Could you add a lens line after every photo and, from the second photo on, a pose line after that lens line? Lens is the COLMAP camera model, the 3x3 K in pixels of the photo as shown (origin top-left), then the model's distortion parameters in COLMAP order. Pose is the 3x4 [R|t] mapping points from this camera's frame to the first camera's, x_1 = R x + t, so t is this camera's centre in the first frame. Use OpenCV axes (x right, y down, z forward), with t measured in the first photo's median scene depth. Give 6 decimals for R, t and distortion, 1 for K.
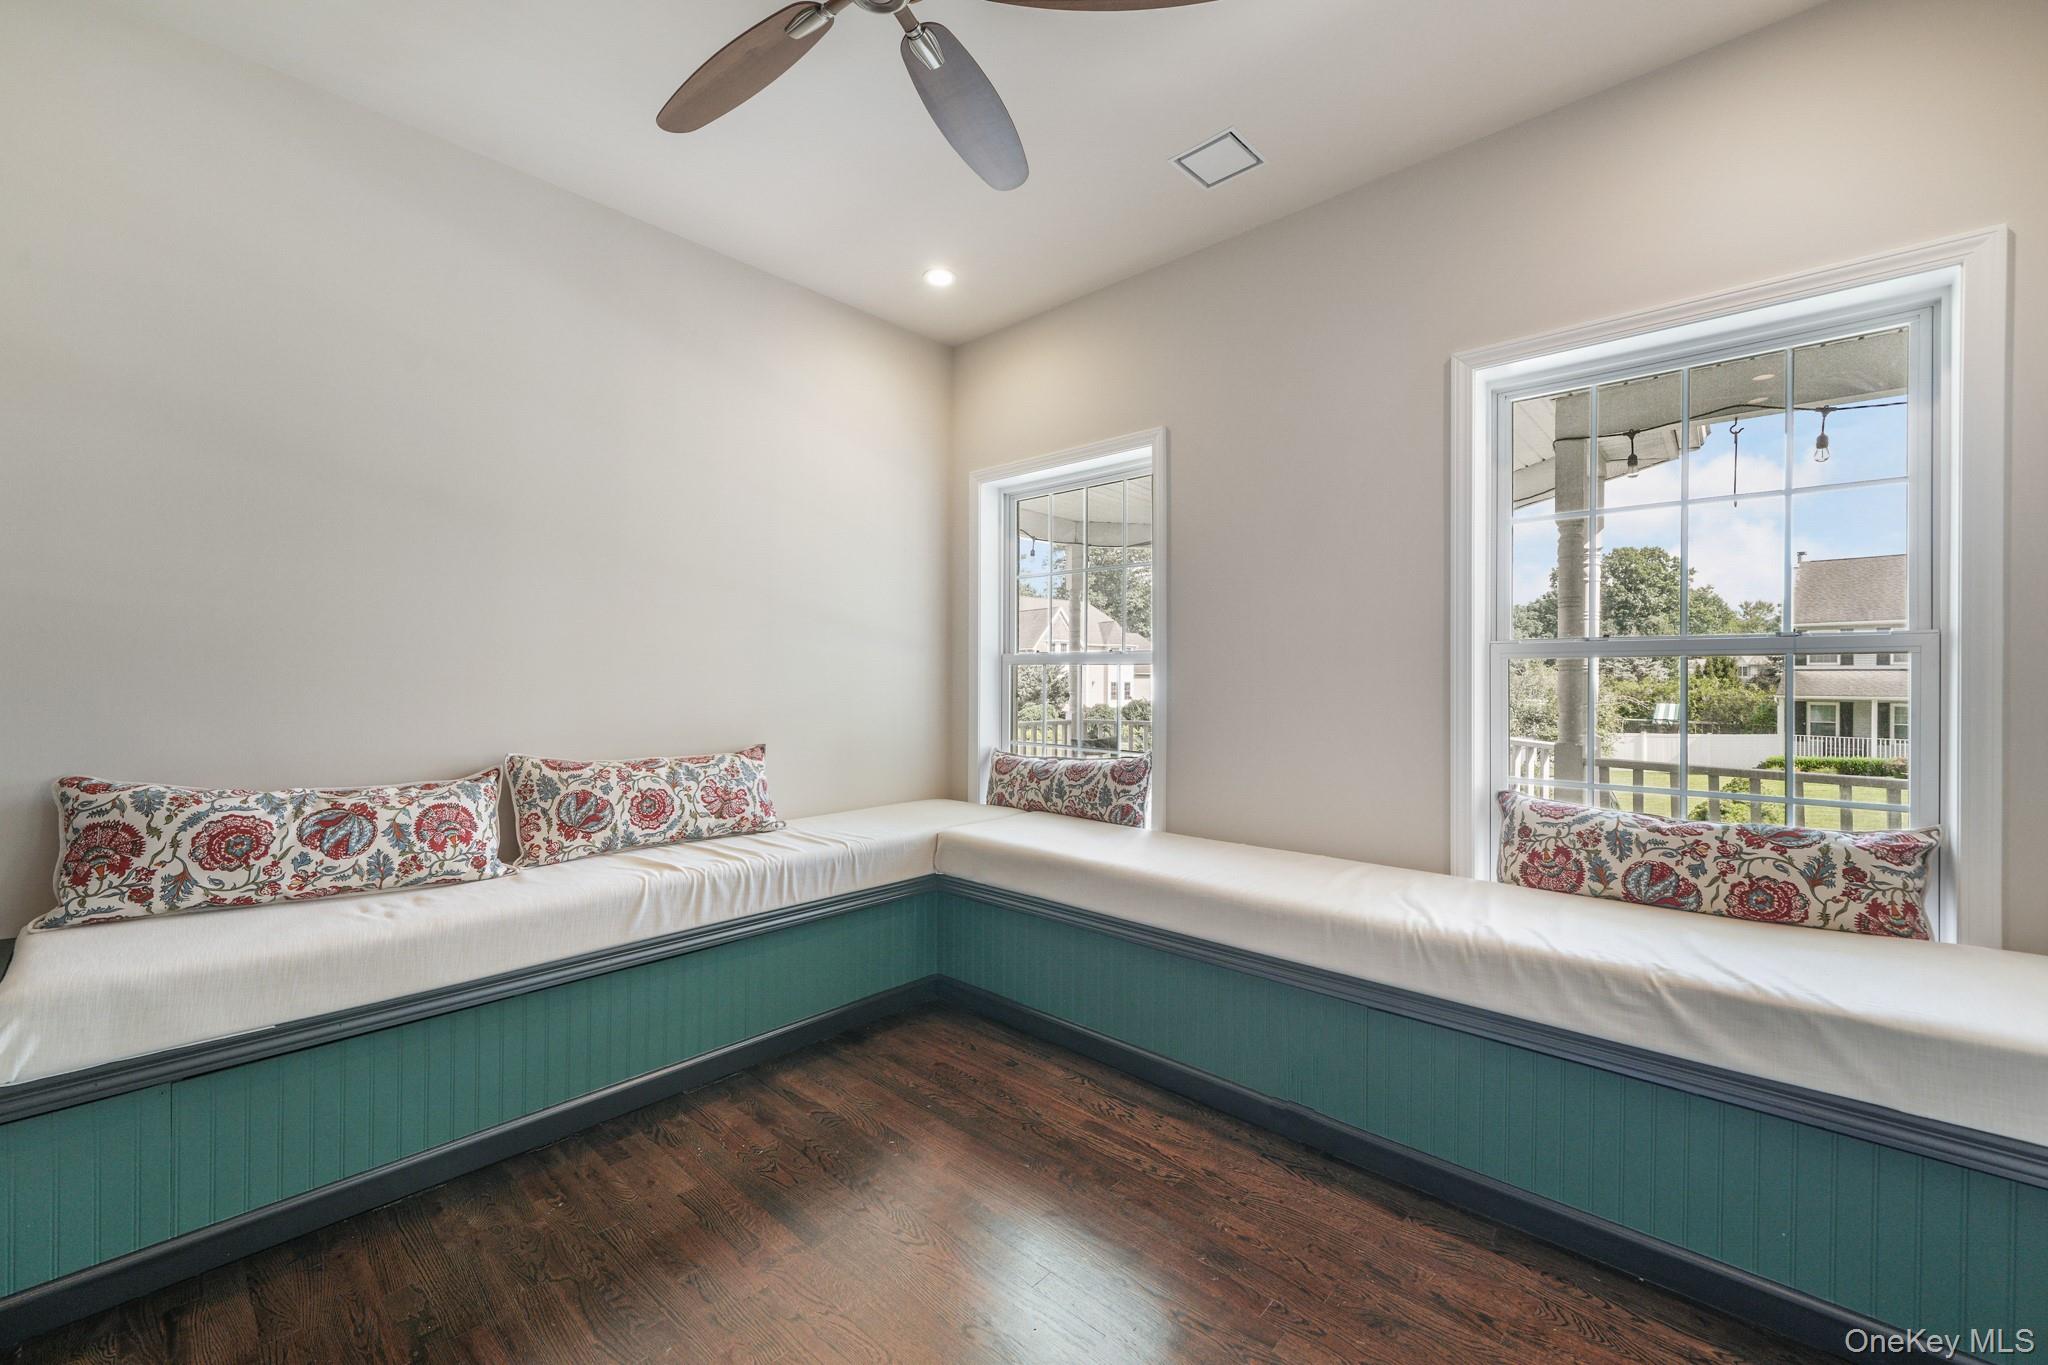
lens RADIAL K [[818.6, 0, 1024.0], [0, 818.6, 682.5], [0, 0, 1]] dist [0.000581, 0.000060]
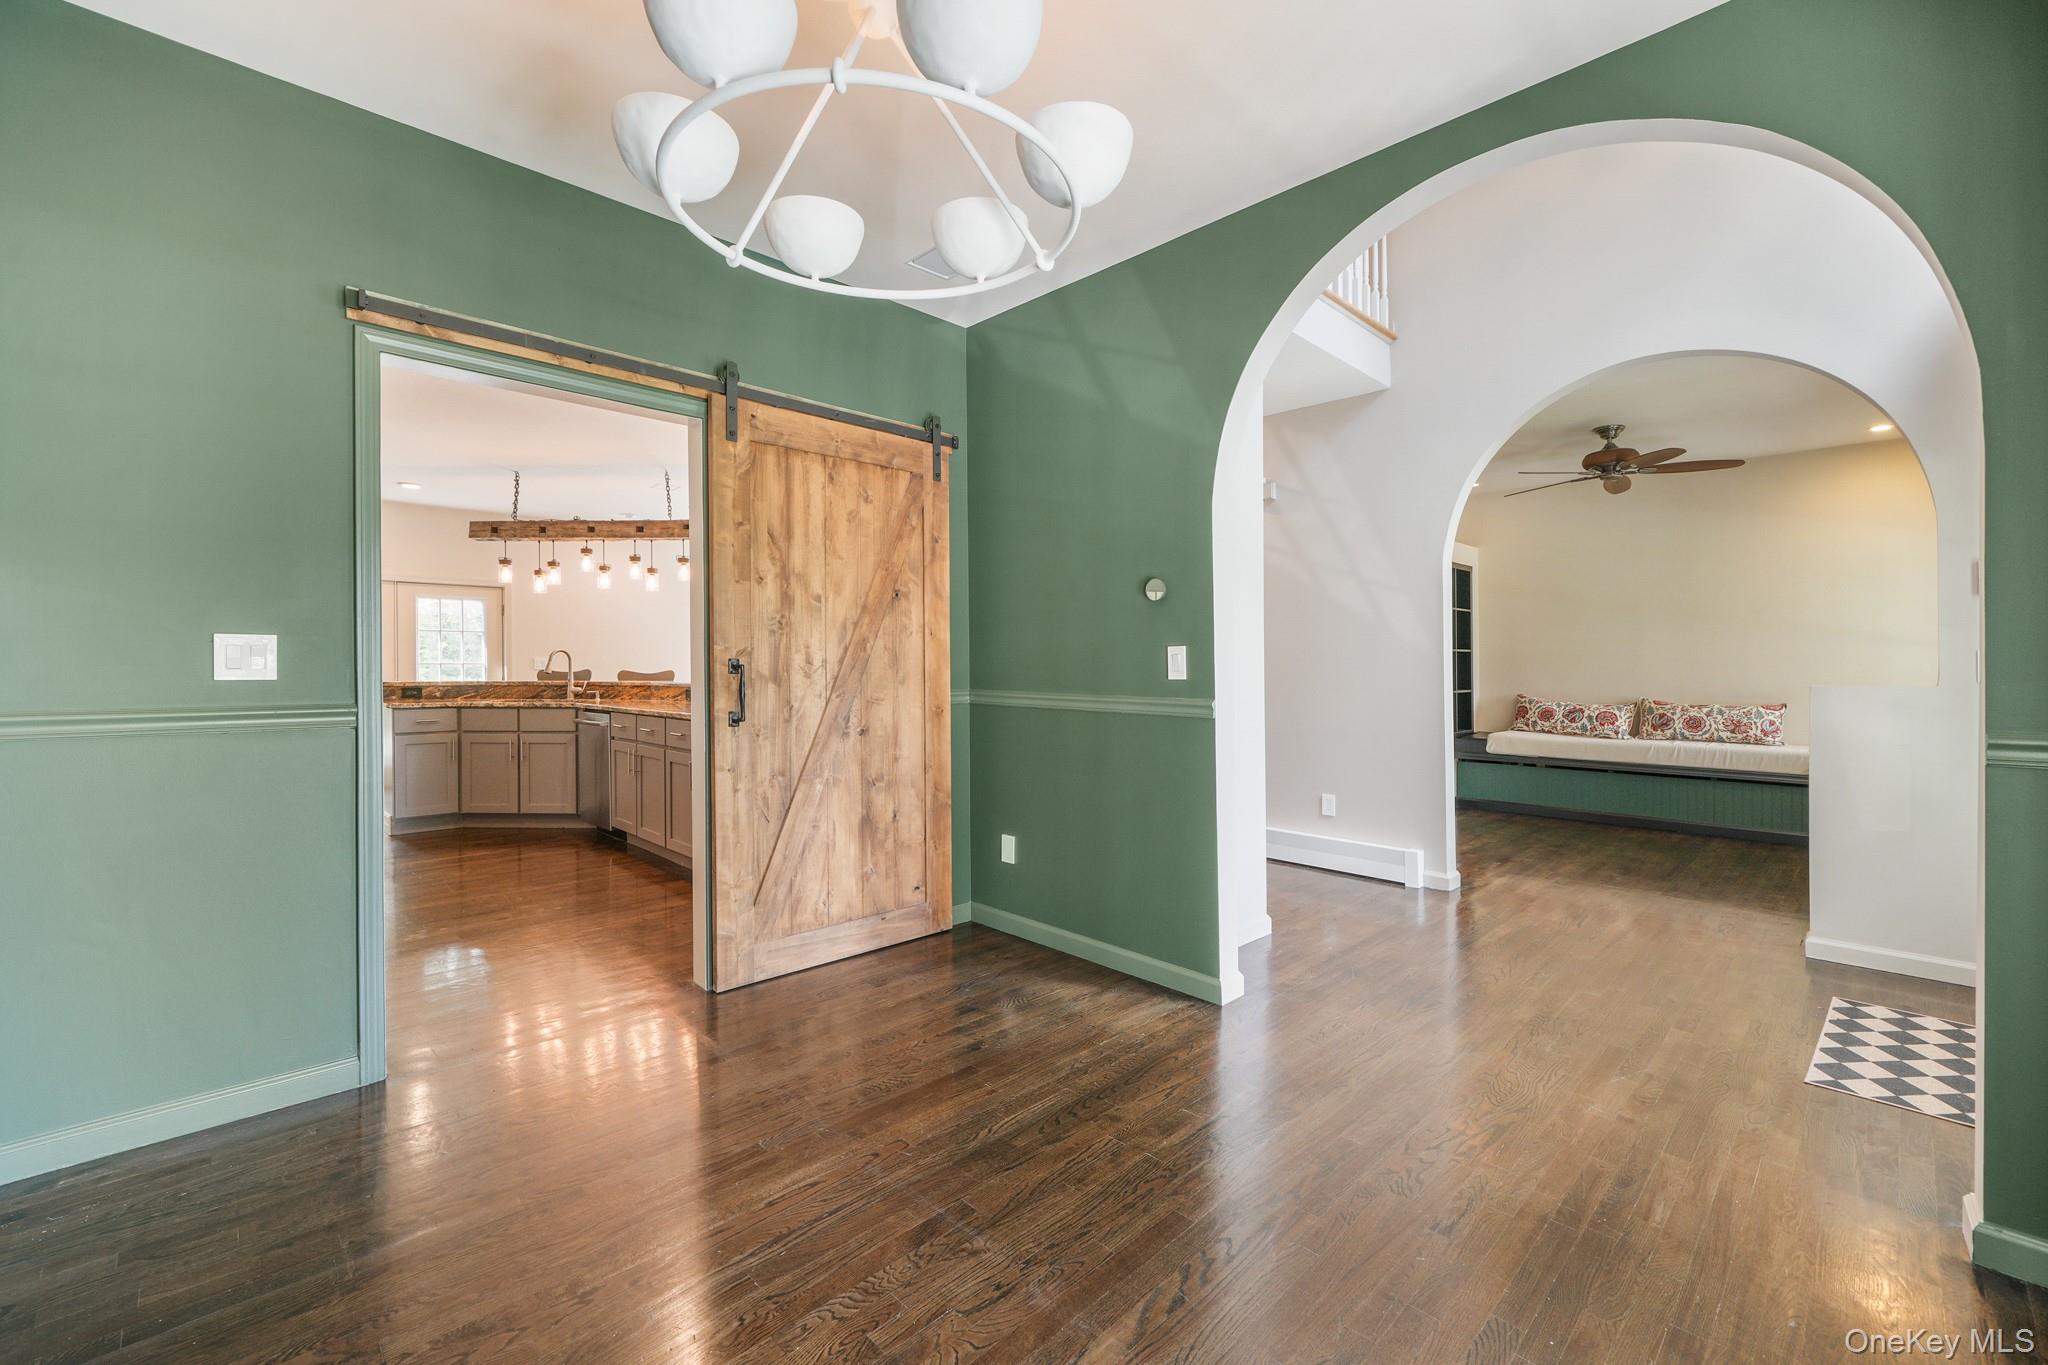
lens RADIAL K [[839.5, 0, 1013.5], [0, 839.5, 664.6], [0, 0, 1]] dist [0.001191, 0.000128]
pose [[-0.050156, -0.005434, -0.998727, 2.491422], [-0.007646, 0.999958, -0.005057, 0.010936], [0.998712, 0.007382, -0.050196, -1.019055]]
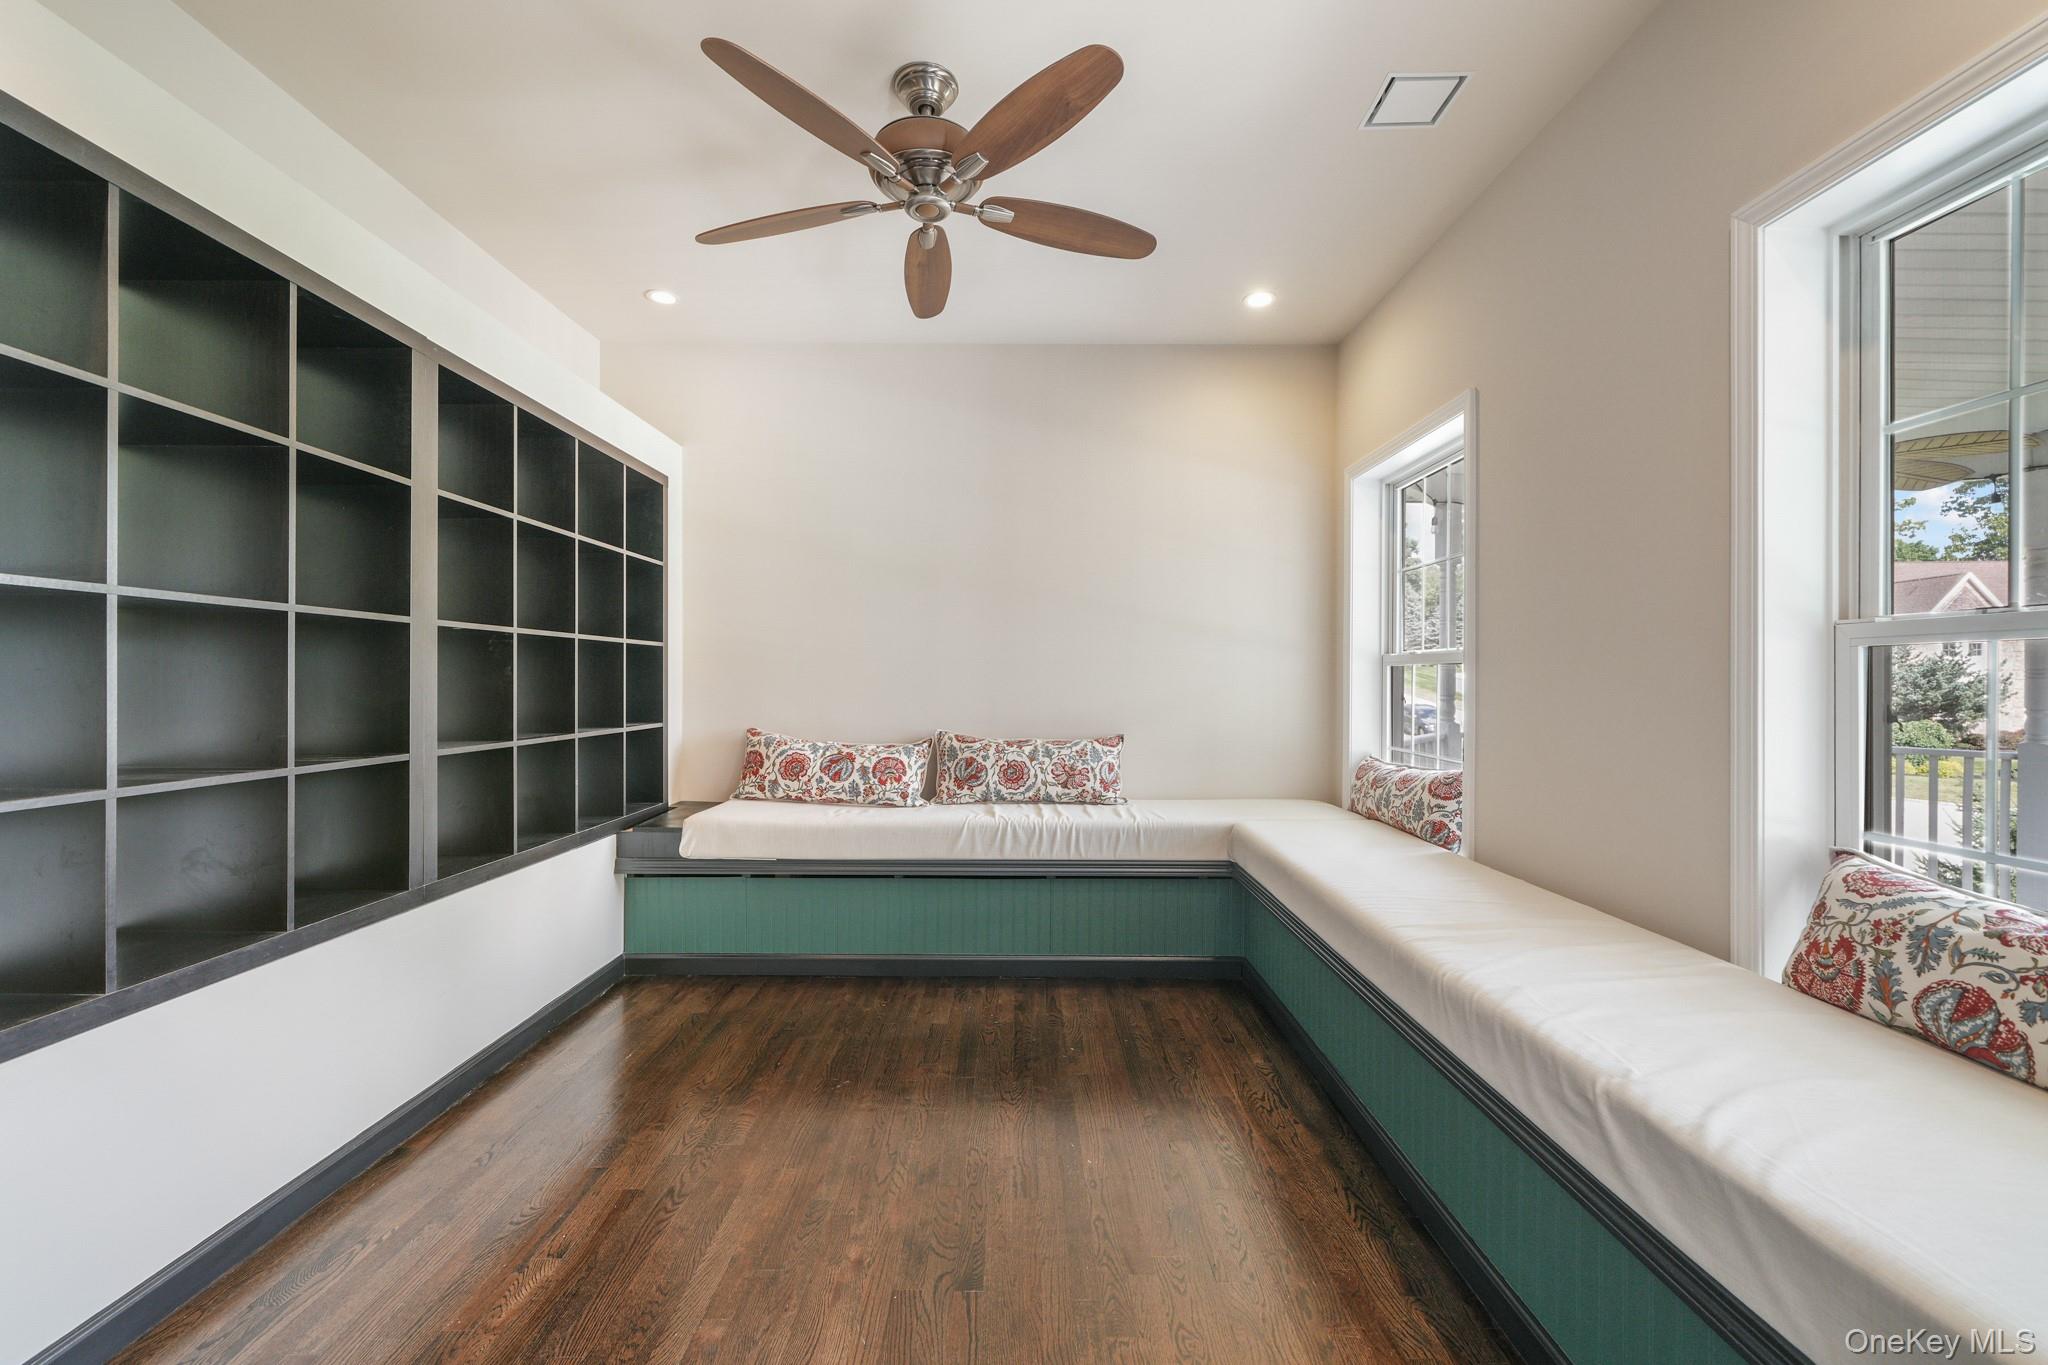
lens RADIAL K [[824.5, 0, 1013.6], [0, 824.5, 684.6], [0, 0, 1]] dist [-0.000574, -0.000094]
pose [[0.672537, 0.001975, -0.740061, 0.684879], [-0.003877, 0.999992, -0.000855, 0.004335], [0.740053, 0.003444, 0.672540, 0.078768]]
